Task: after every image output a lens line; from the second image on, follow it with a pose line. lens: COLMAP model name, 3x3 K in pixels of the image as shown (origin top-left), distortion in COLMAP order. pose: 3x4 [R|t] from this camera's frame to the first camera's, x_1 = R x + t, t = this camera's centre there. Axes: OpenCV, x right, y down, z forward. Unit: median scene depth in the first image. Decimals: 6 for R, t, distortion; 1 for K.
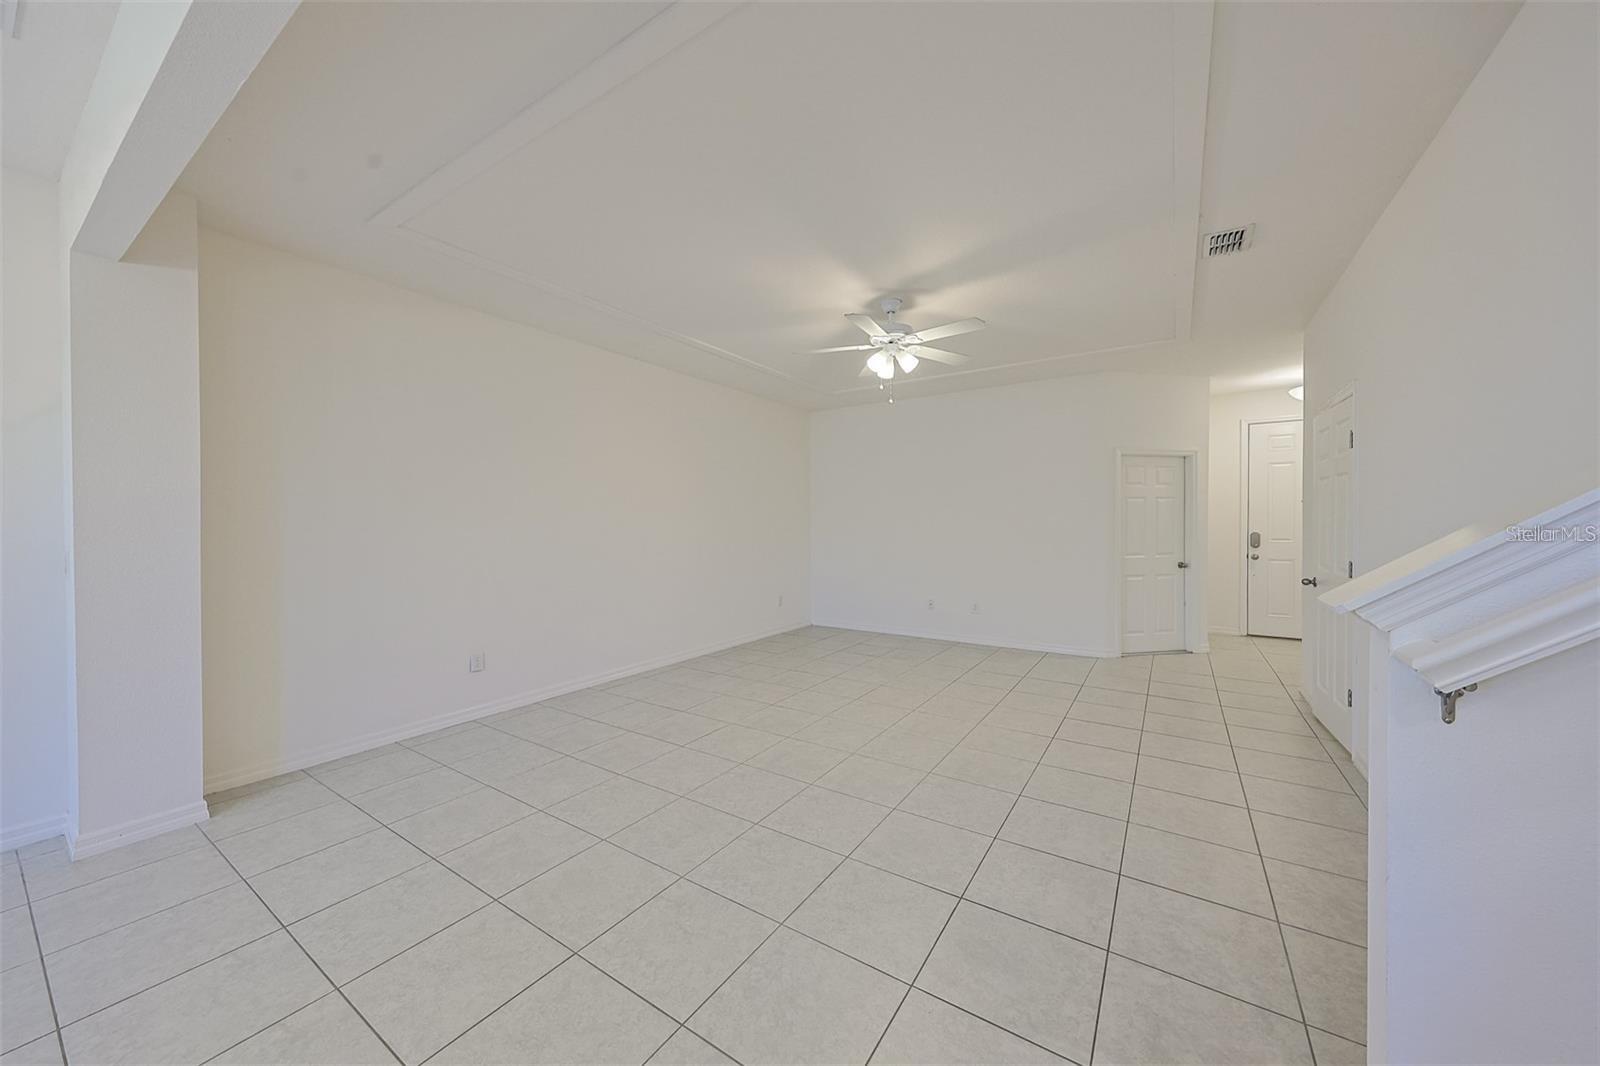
lens RADIAL K [[553.8, 0, 807.2], [0, 553.8, 526.3], [0, 0, 1]] dist [0.000638, 0.000023]
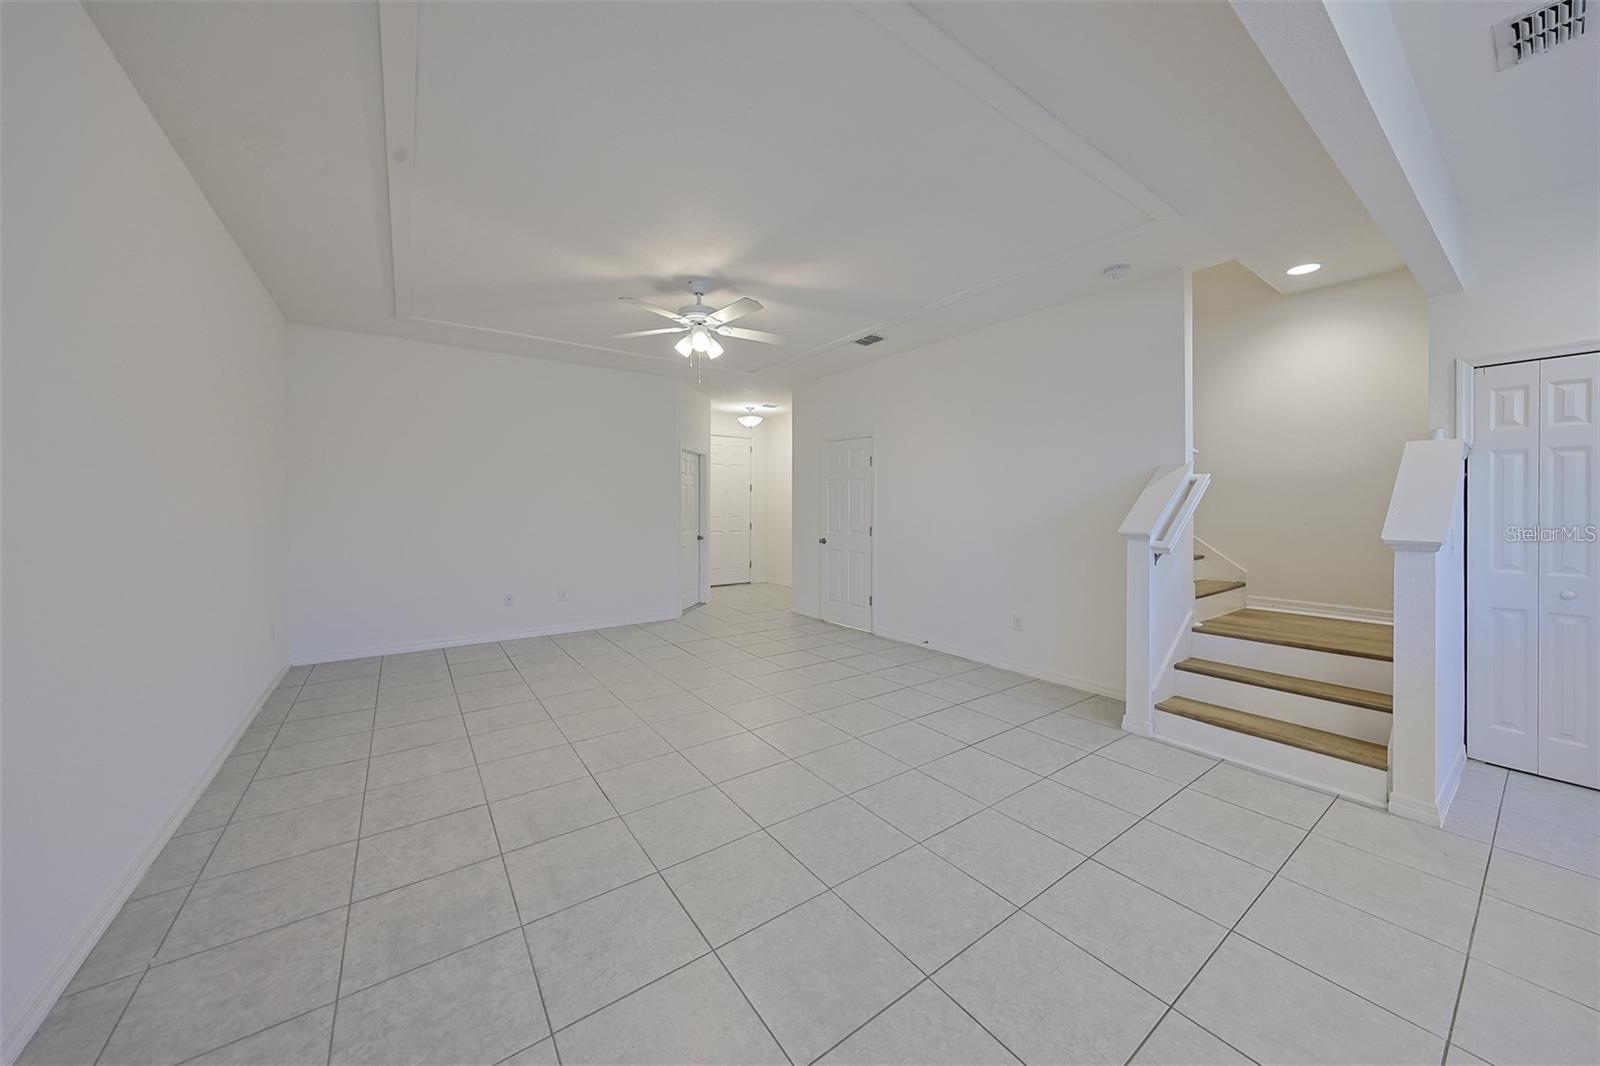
lens RADIAL K [[554.6, 0, 811.7], [0, 554.6, 508.2], [0, 0, 1]] dist [0.000079, -0.000049]
pose [[0.358775, -0.001061, 0.933423, -0.656790], [0.001656, 0.999999, 0.000500, -0.000541], [-0.933422, 0.001366, 0.358777, 0.417653]]
